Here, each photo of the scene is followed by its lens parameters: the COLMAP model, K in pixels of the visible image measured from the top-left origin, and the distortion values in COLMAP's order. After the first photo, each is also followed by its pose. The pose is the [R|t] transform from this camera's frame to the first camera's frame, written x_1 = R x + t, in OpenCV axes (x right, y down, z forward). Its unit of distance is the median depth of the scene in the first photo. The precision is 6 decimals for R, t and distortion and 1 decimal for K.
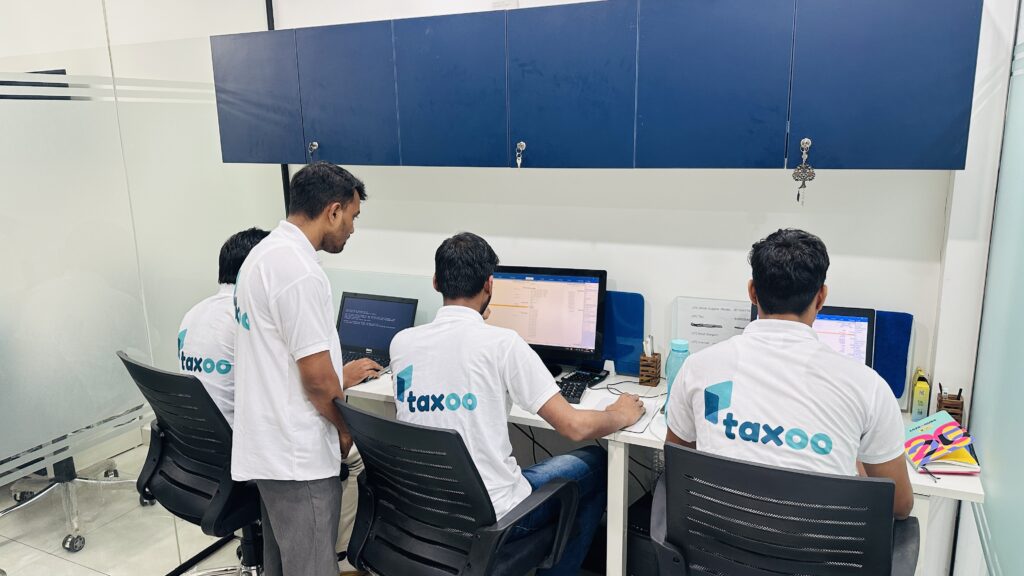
lens RADIAL K [[737.3, 0, 512.0], [0, 737.3, 268.9], [0, 0, 1]] dist [-0.000823, -0.005809]
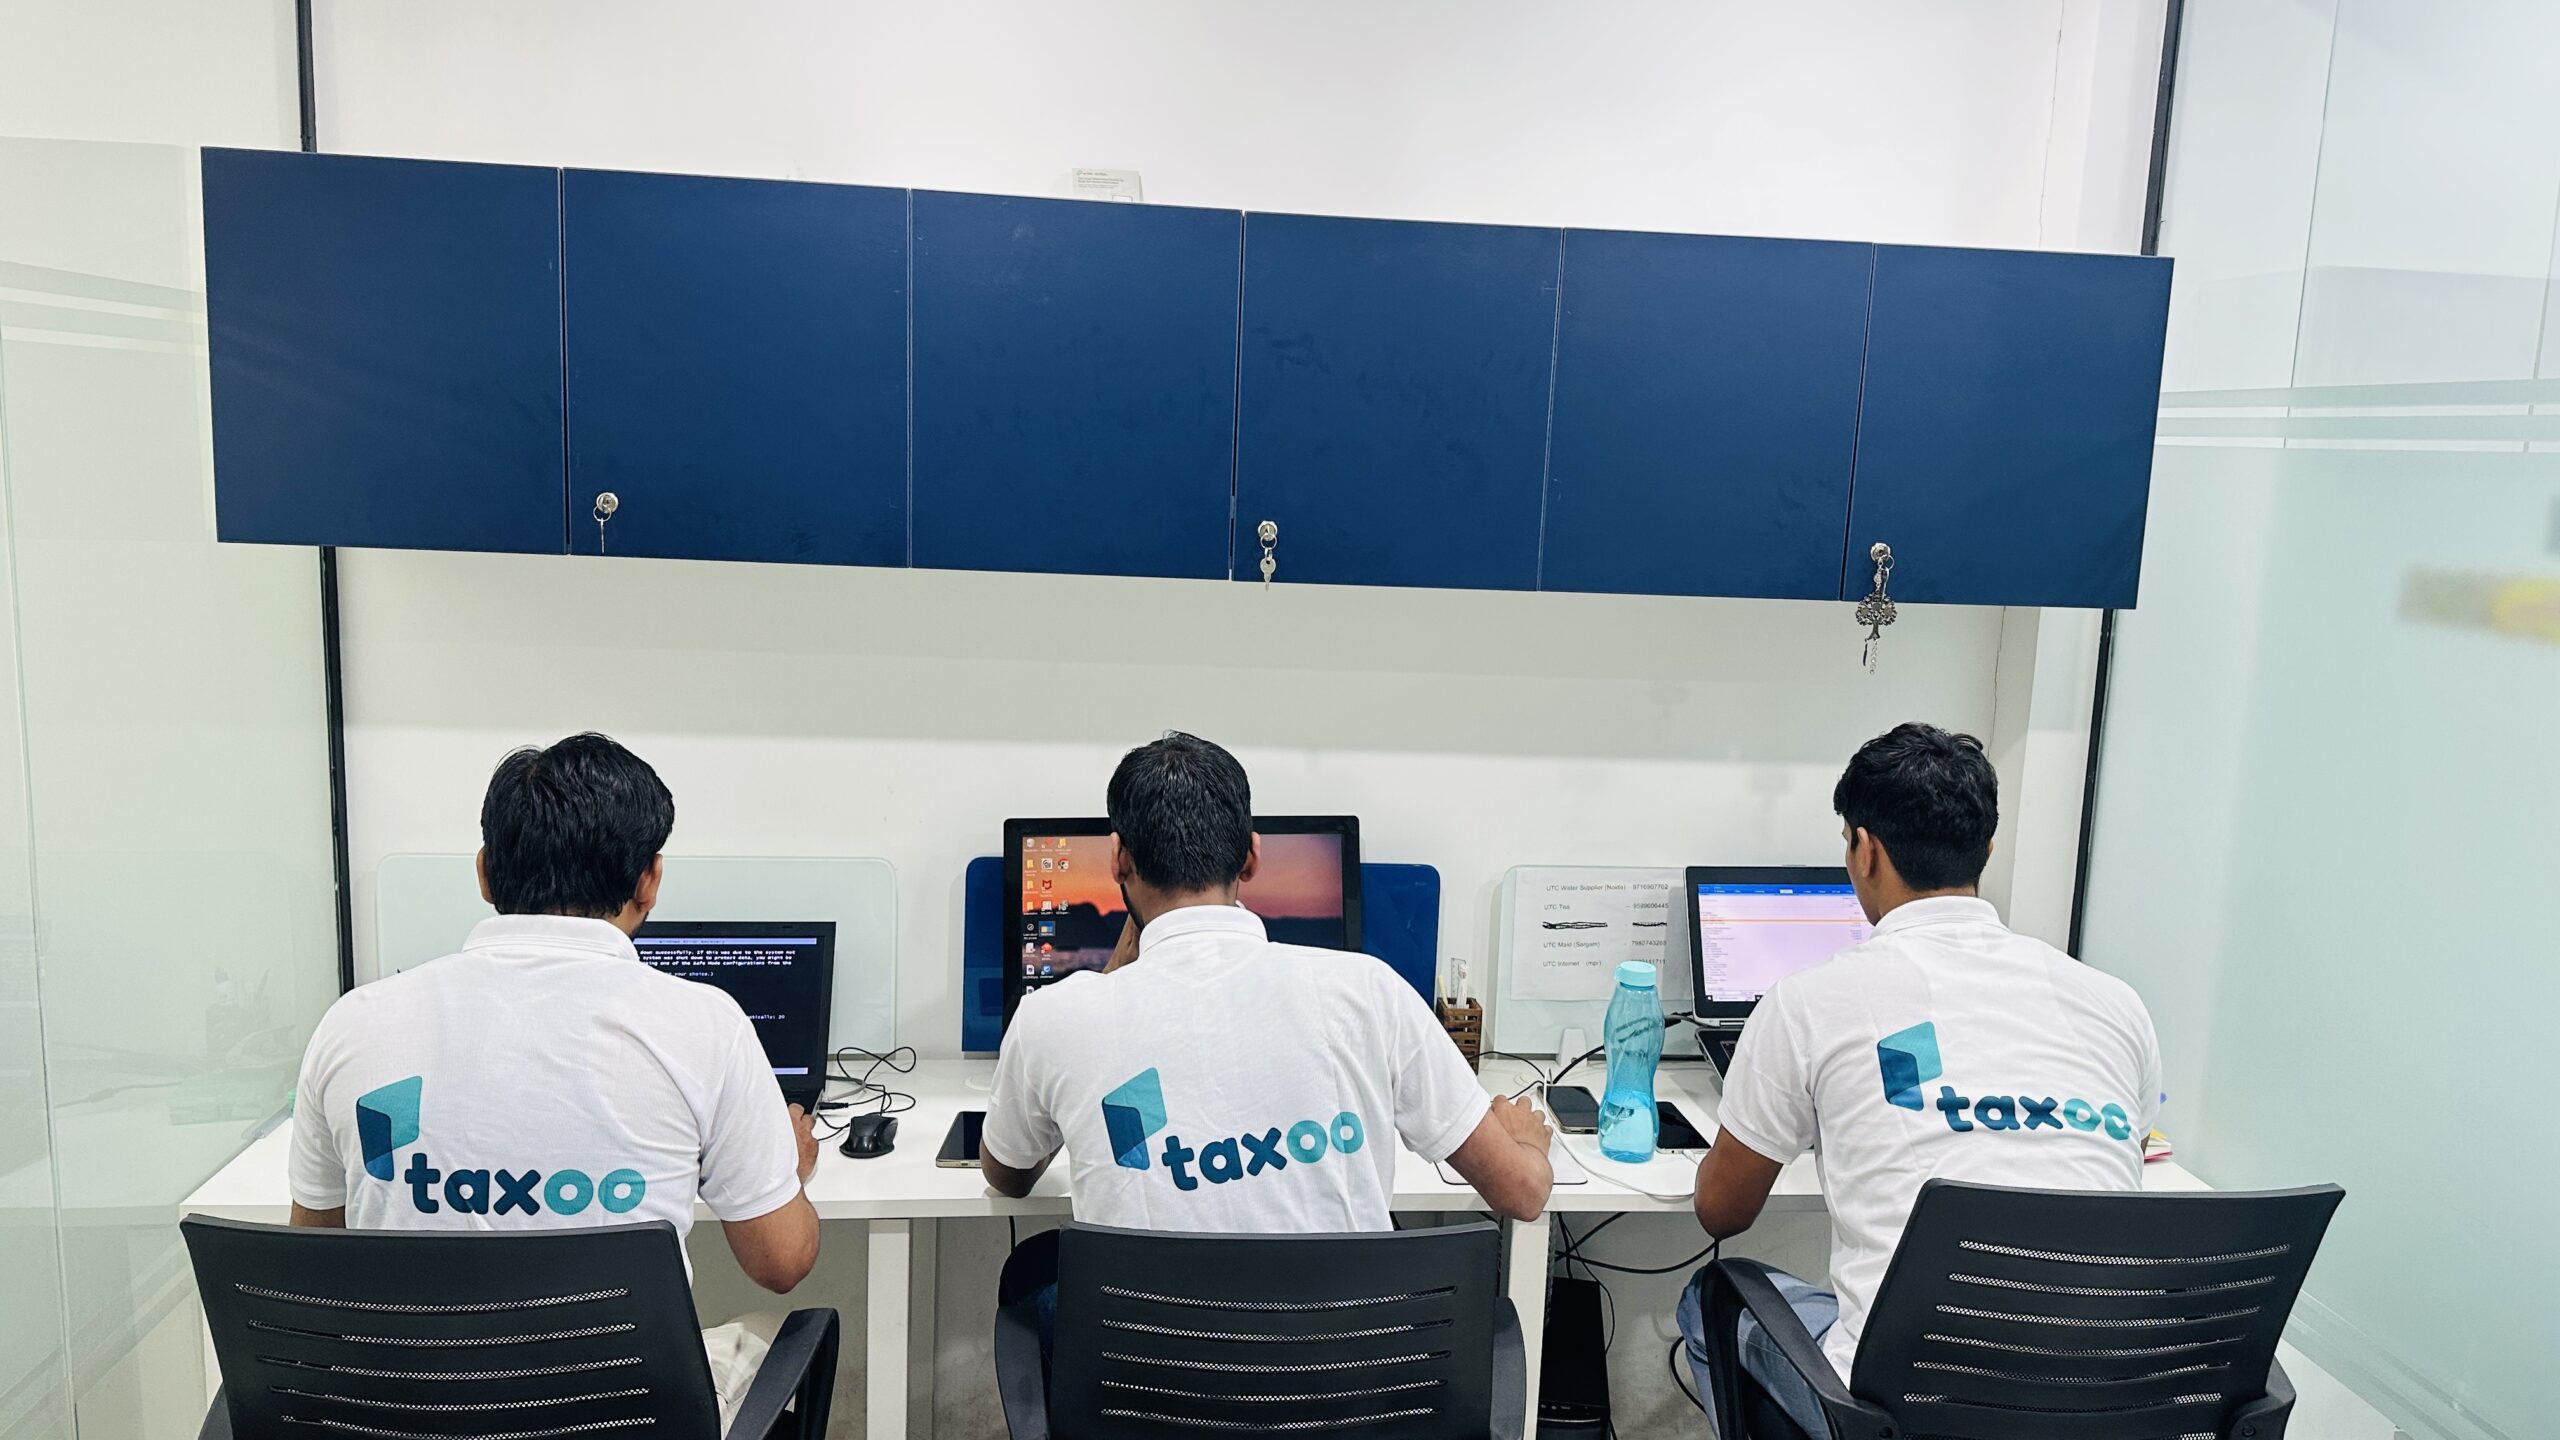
lens RADIAL K [[1788.9, 0, 1295.3], [0, 1788.9, 768.5], [0, 0, 1]] dist [-0.000428, -0.002459]
pose [[0.874799, -0.026815, 0.483743, -0.486710], [0.037450, 0.999222, -0.012335, -0.017048], [-0.483036, 0.028907, 0.875123, 0.094556]]
